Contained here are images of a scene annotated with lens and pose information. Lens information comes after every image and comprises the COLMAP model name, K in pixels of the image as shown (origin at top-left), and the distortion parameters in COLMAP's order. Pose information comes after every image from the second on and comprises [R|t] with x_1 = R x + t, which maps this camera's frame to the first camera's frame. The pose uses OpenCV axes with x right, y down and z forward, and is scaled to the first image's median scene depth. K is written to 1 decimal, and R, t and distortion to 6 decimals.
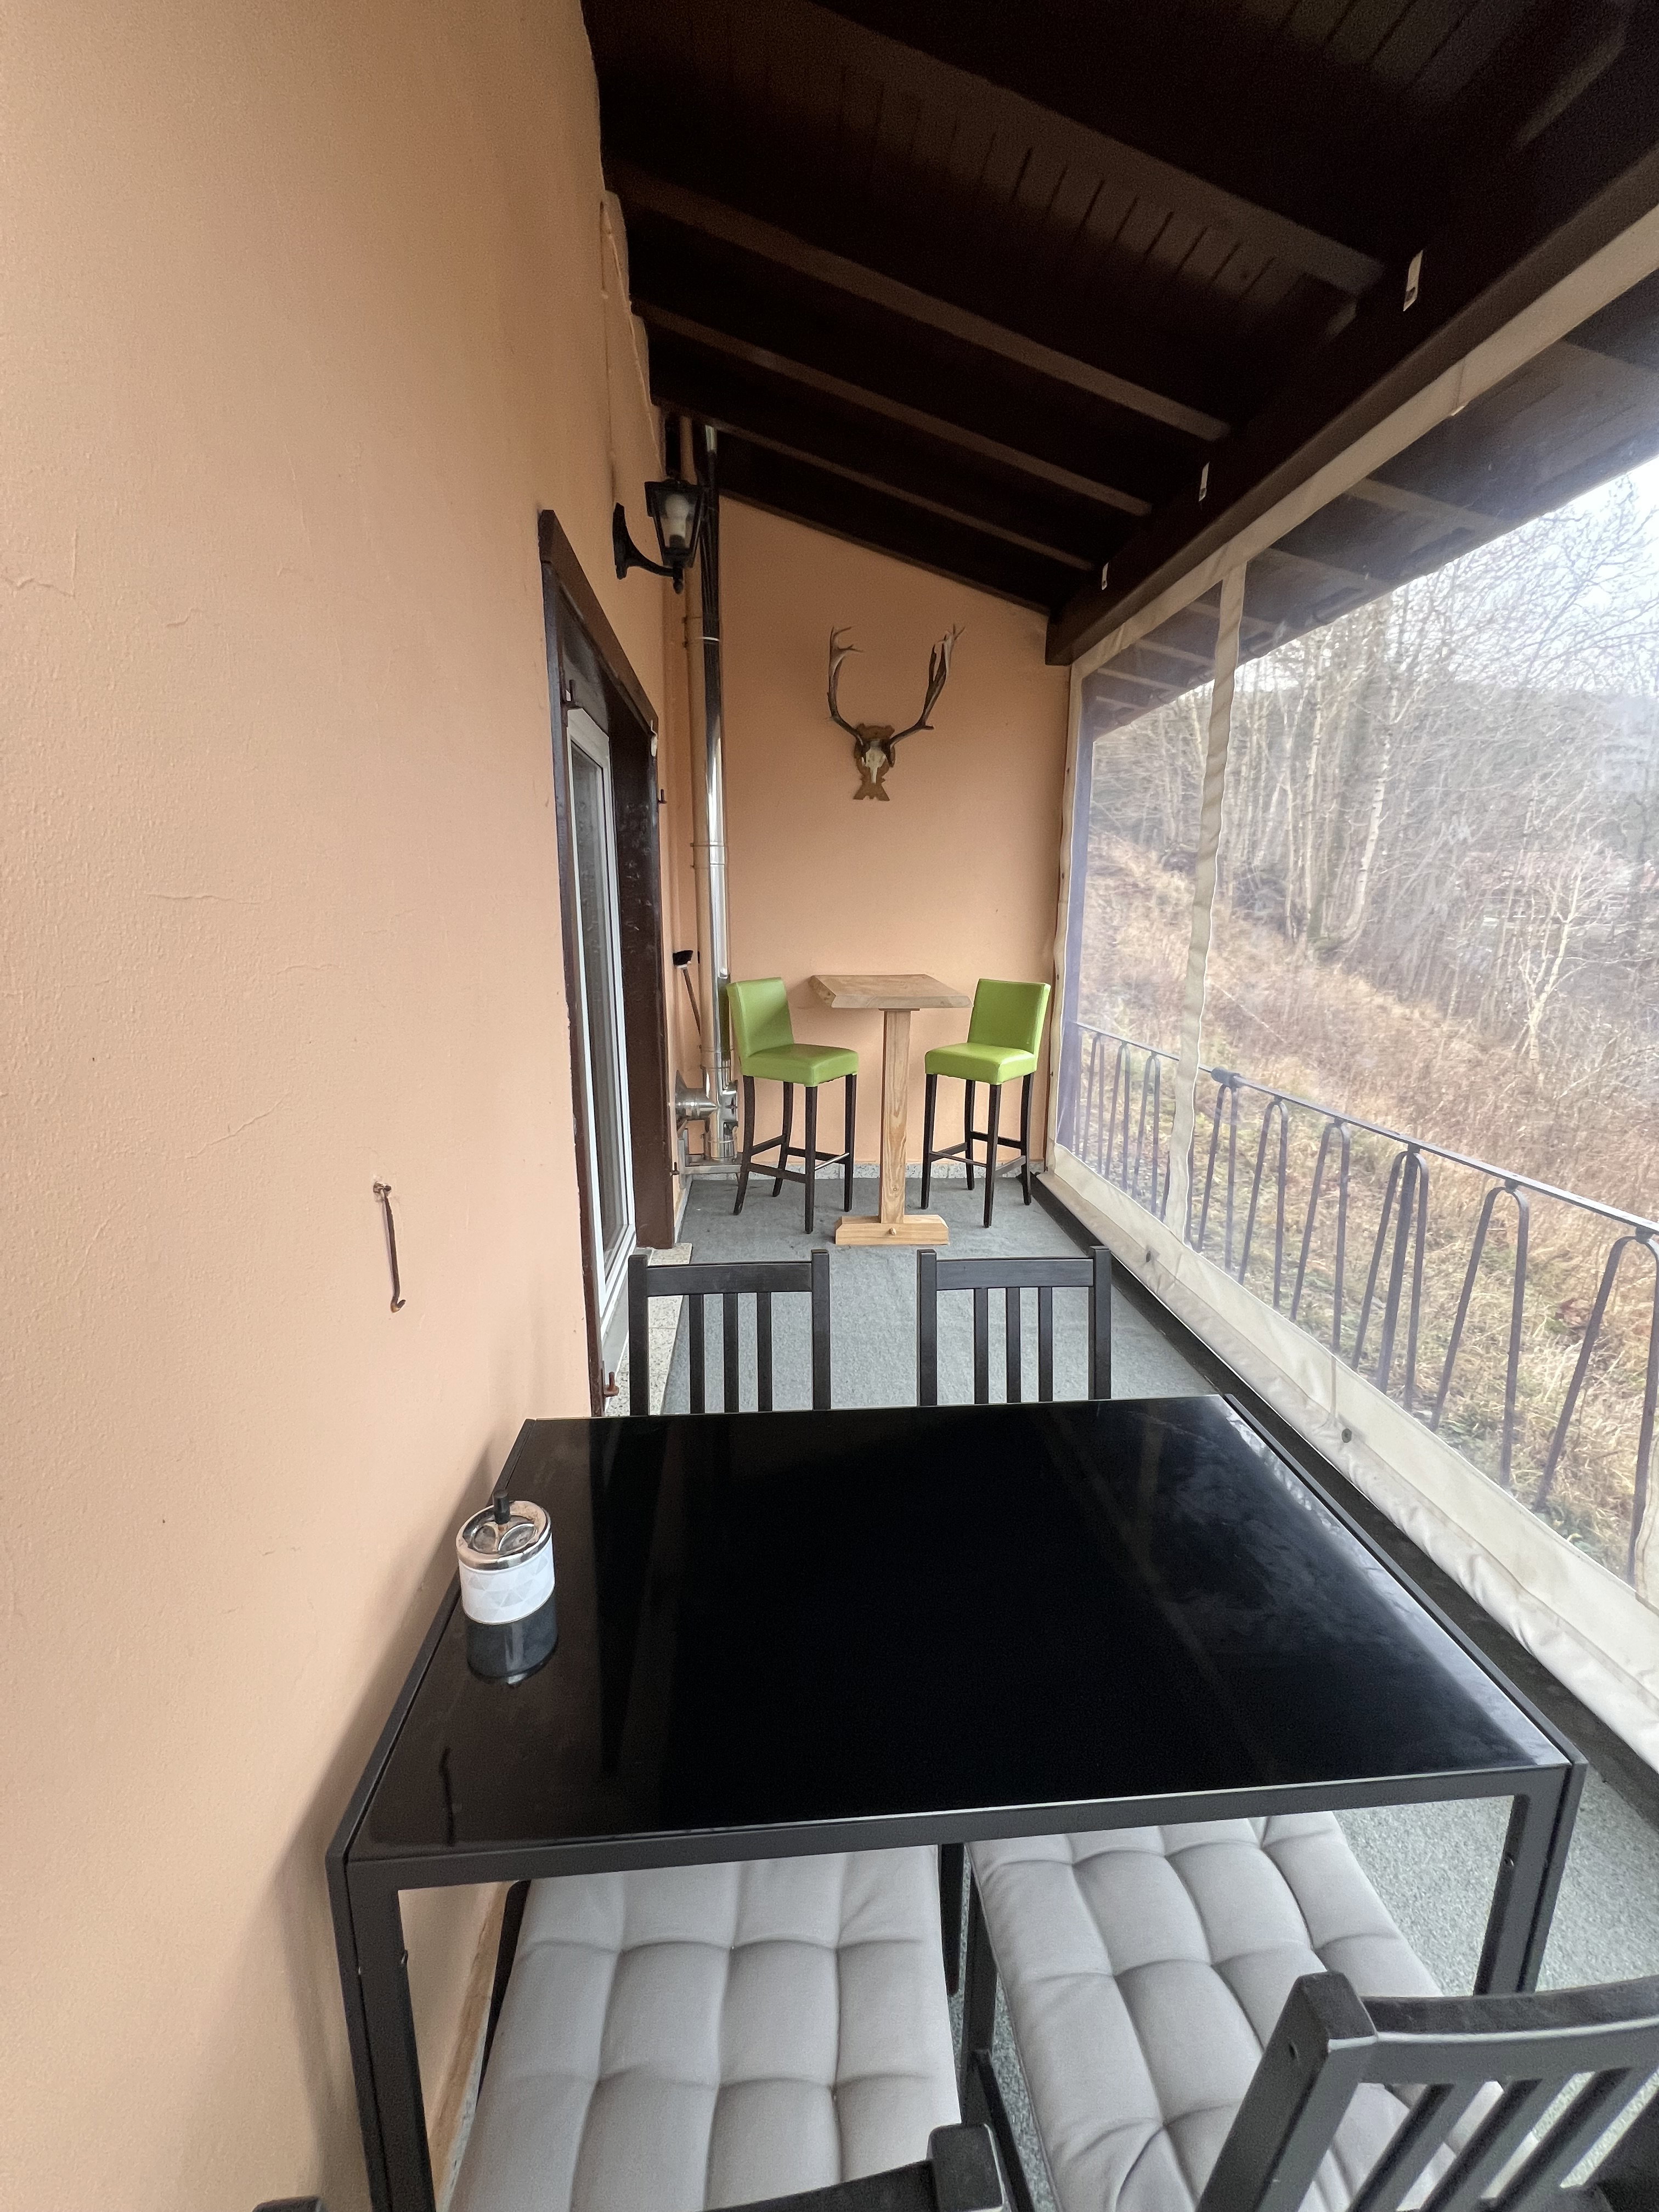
lens RADIAL K [[884.3, 0, 829.5], [0, 884.3, 1106.0], [0, 0, 1]] dist [-0.000973, 0.000197]
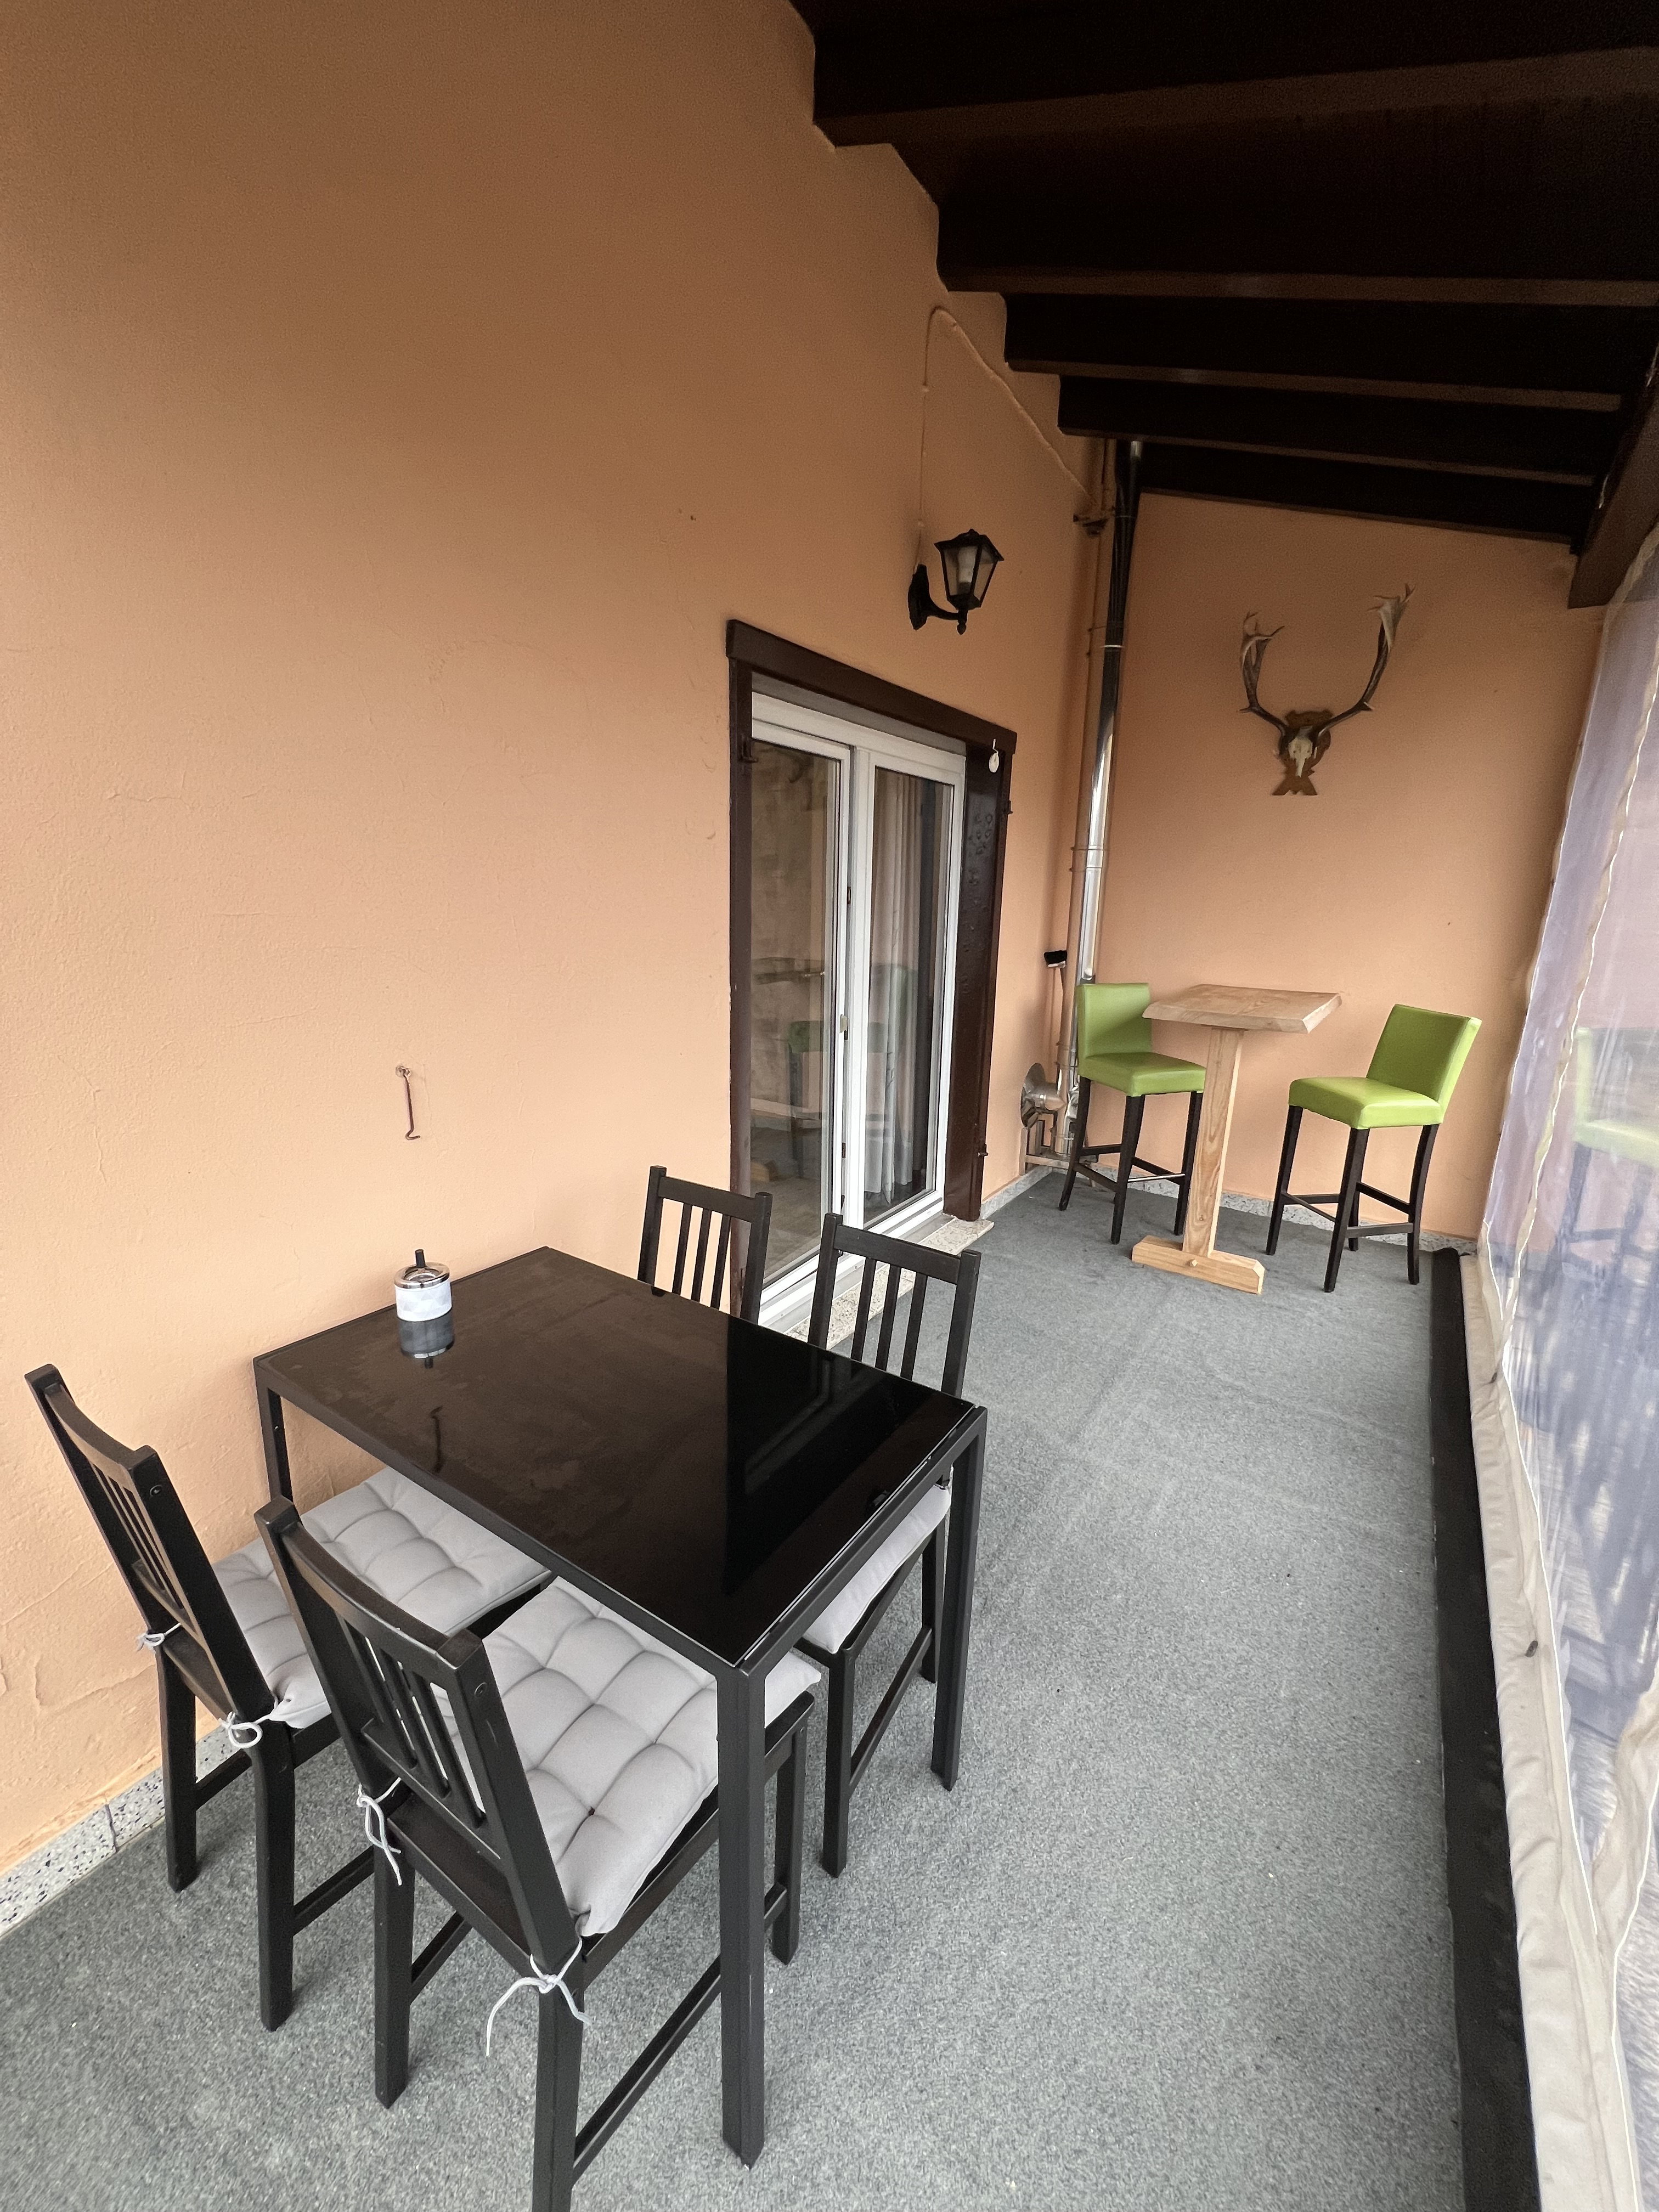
lens RADIAL K [[884.3, 0, 829.5], [0, 884.3, 1106.0], [0, 0, 1]] dist [-0.000973, 0.000197]
pose [[0.783055, 0.163501, -0.600076, 0.281606], [-0.156956, 0.985548, 0.063714, -0.019313], [0.601822, 0.044293, 0.797401, 0.015956]]
